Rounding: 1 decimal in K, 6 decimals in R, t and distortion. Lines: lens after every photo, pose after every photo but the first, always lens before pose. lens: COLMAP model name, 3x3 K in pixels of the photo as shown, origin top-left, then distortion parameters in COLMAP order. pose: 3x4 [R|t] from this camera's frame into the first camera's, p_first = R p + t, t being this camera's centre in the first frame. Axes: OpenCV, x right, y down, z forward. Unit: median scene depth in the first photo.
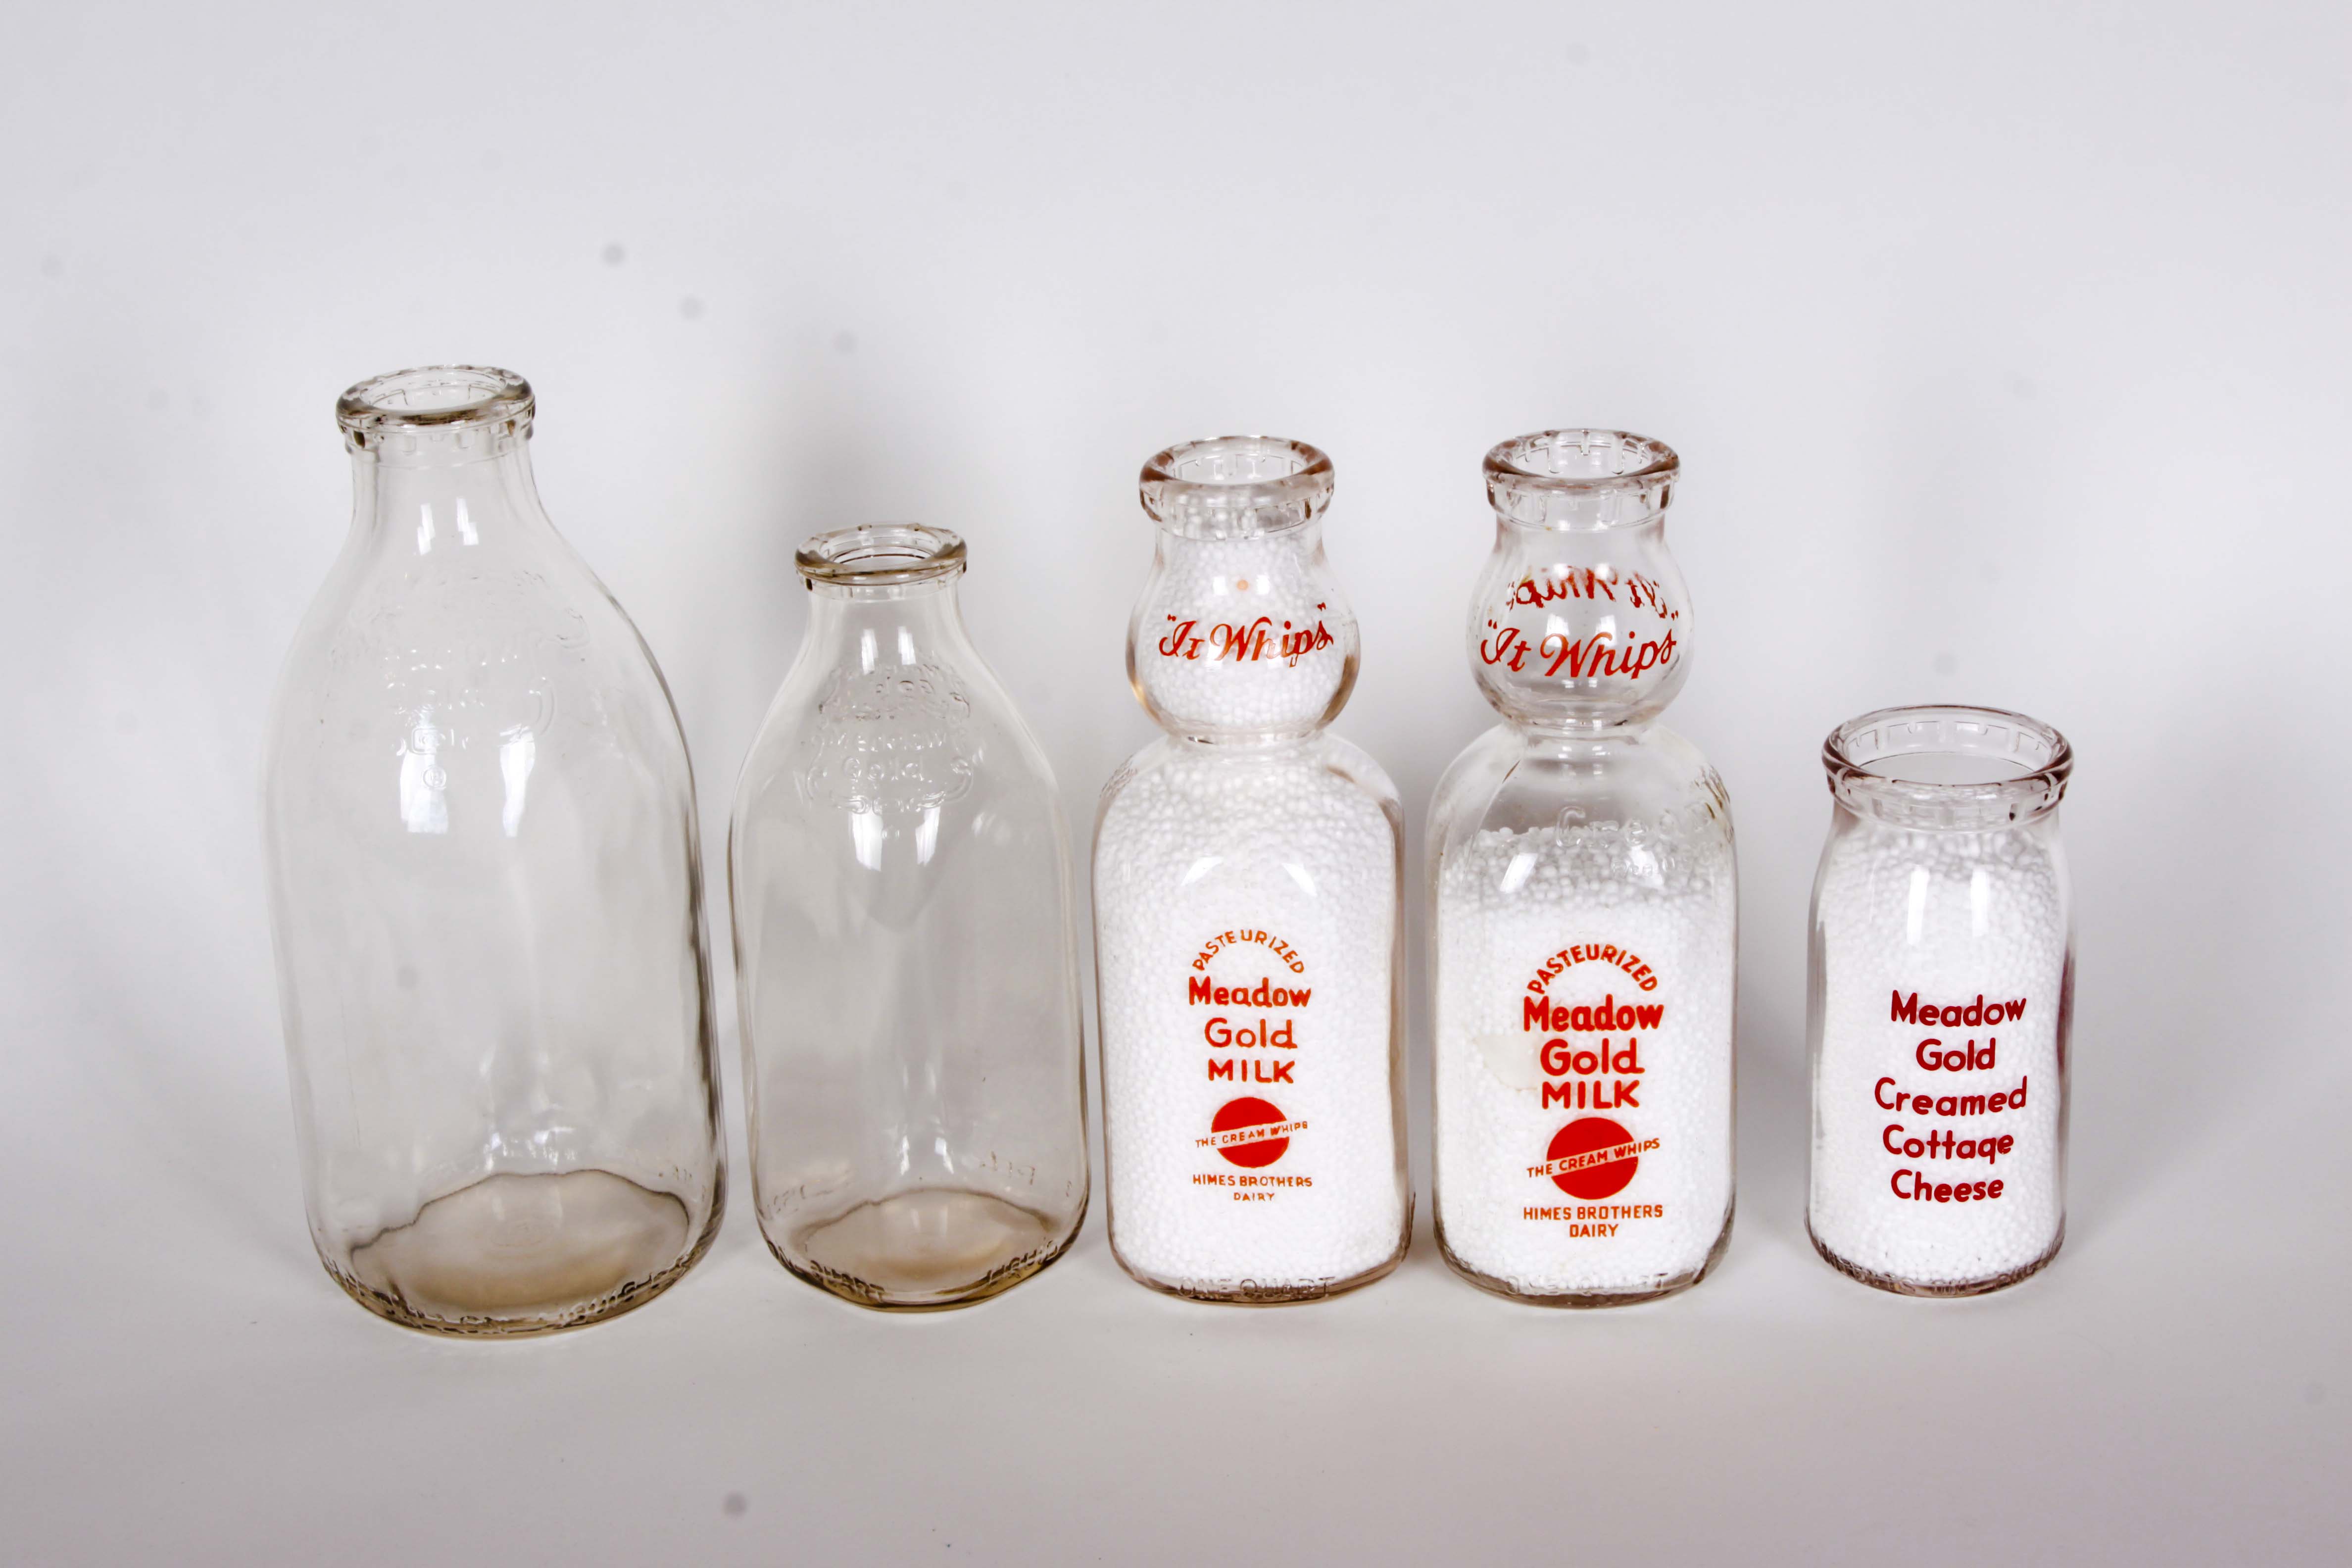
lens RADIAL K [[4602.7, 0, 1180.6], [0, 4602.7, 770.4], [0, 0, 1]] dist [0.041084, 0.000000]
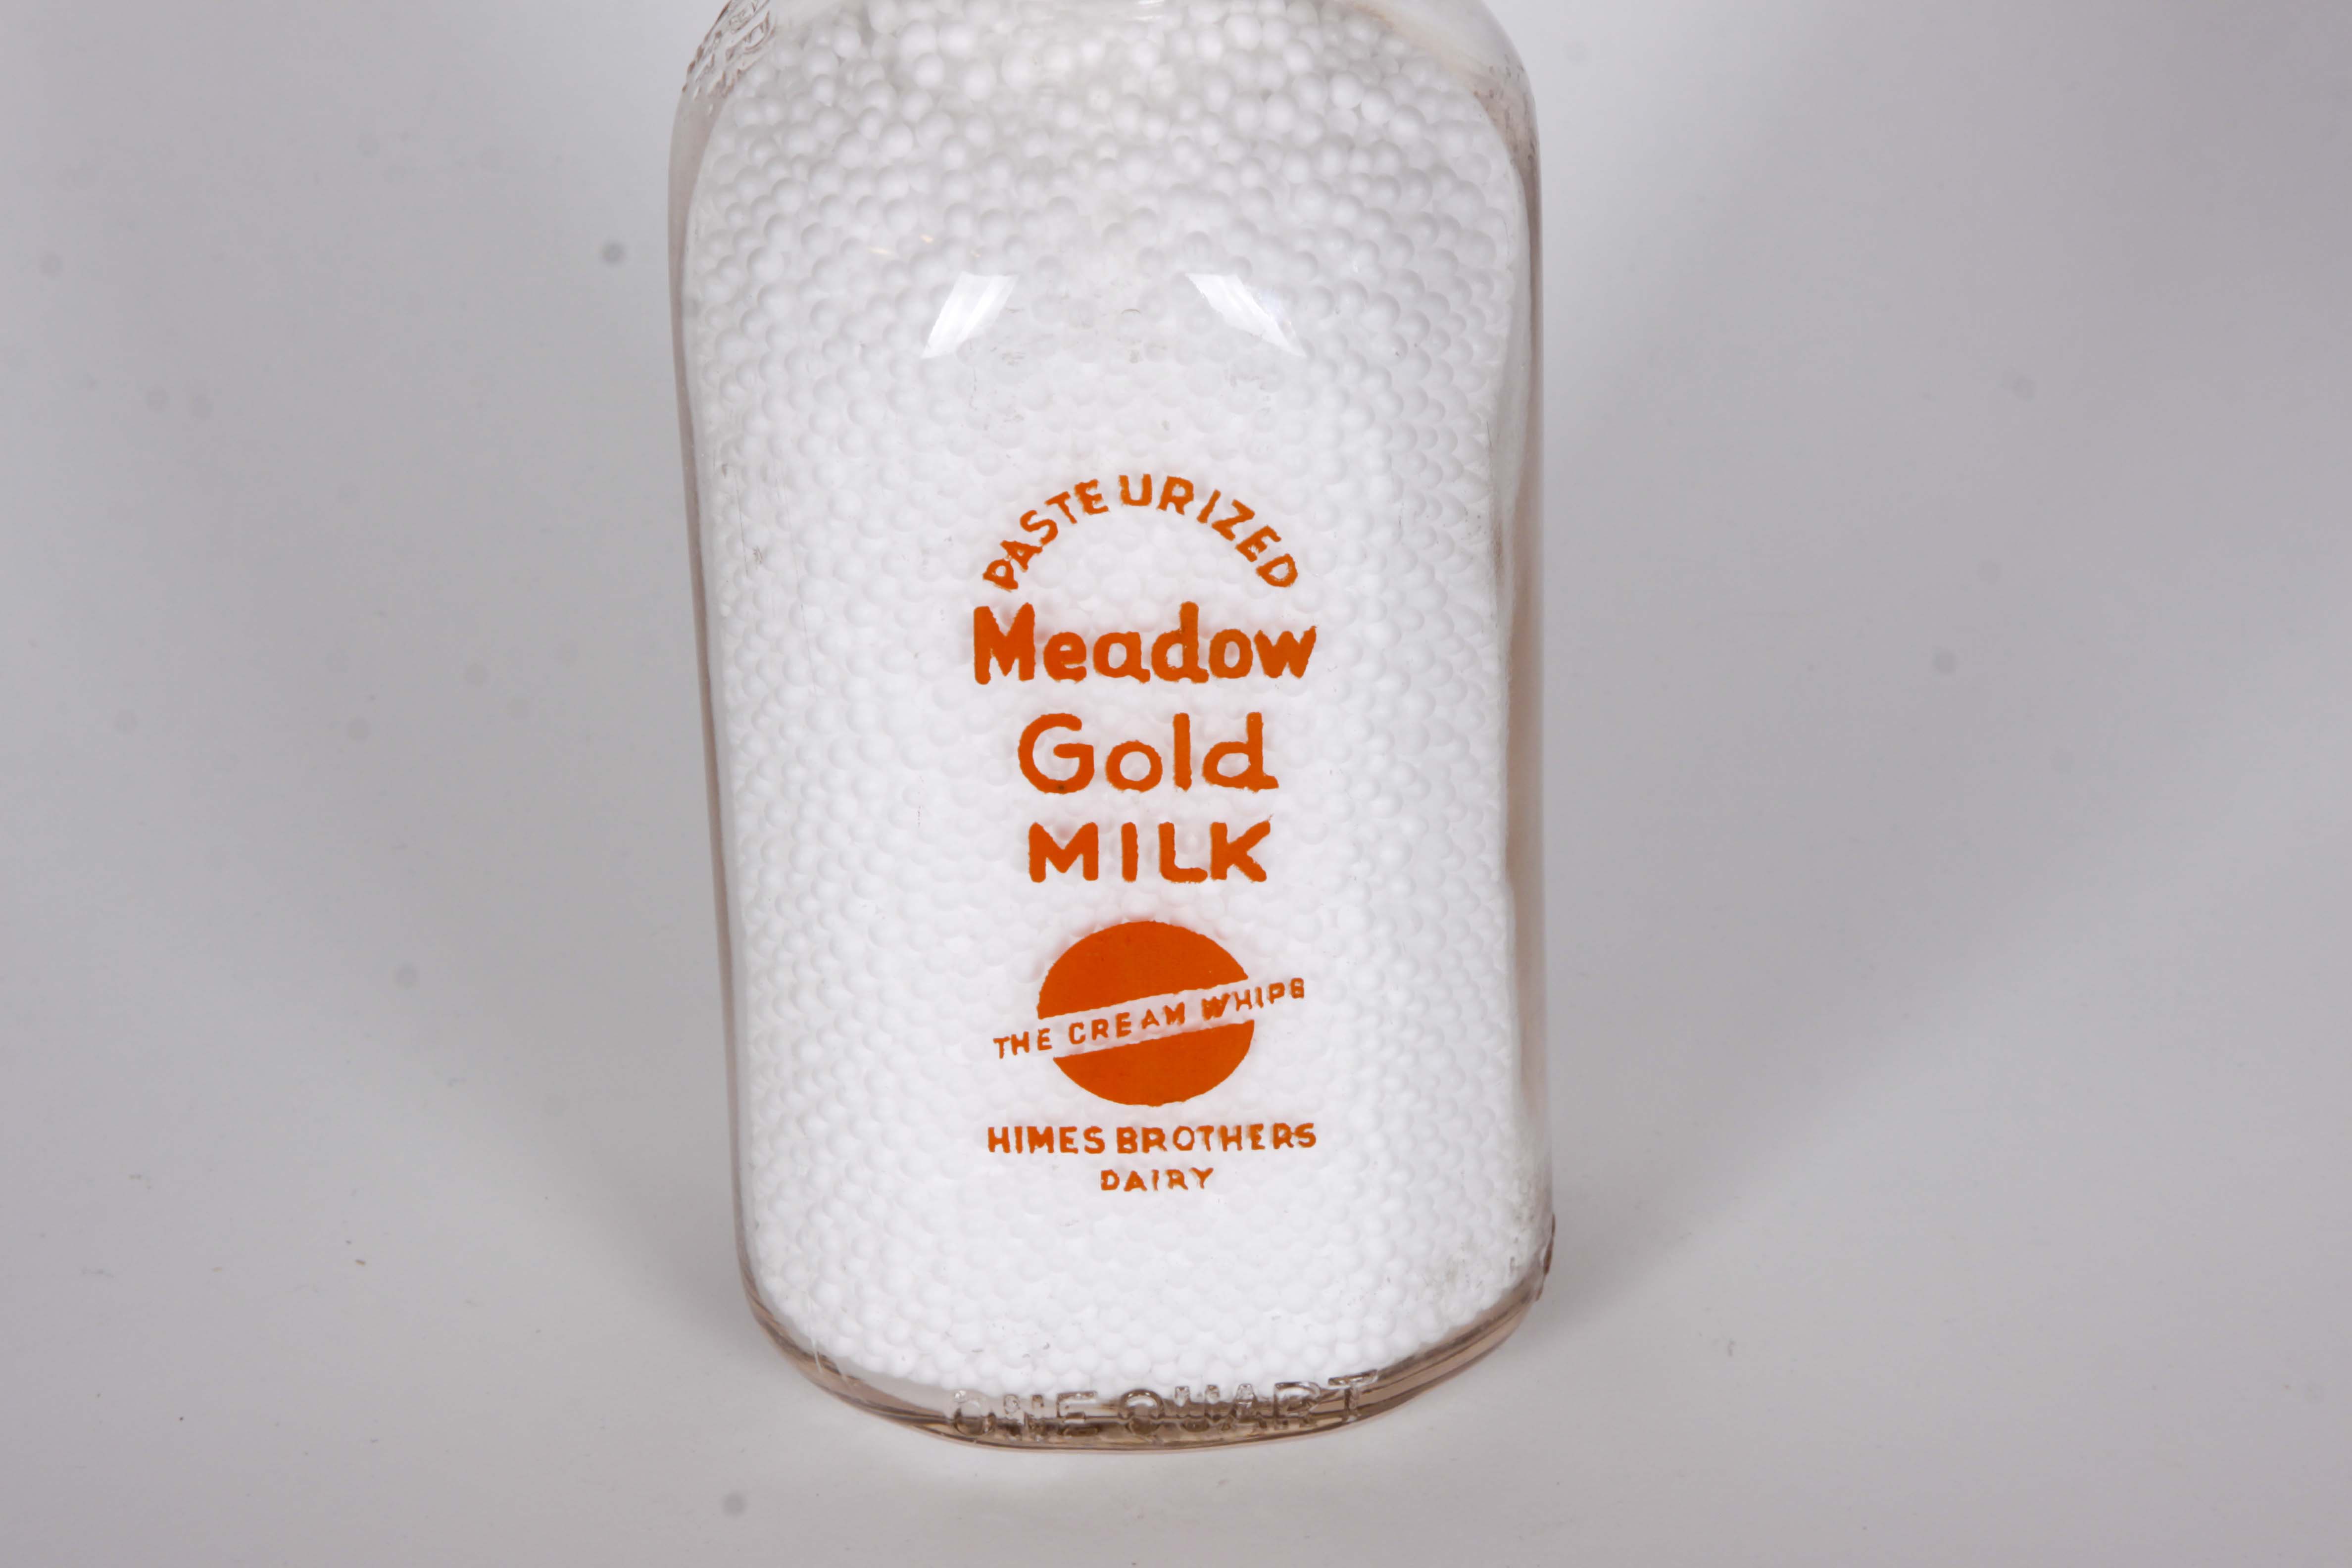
lens RADIAL K [[8408.5, 0, 1199.4], [0, 8408.5, 784.3], [0, 0, 1]] dist [0.379735, 0.000000]
pose [[0.995449, -0.043240, 0.084924, -0.036625], [0.030966, 0.989544, 0.140871, -0.032782], [-0.090127, -0.137600, 0.986379, 0.353701]]
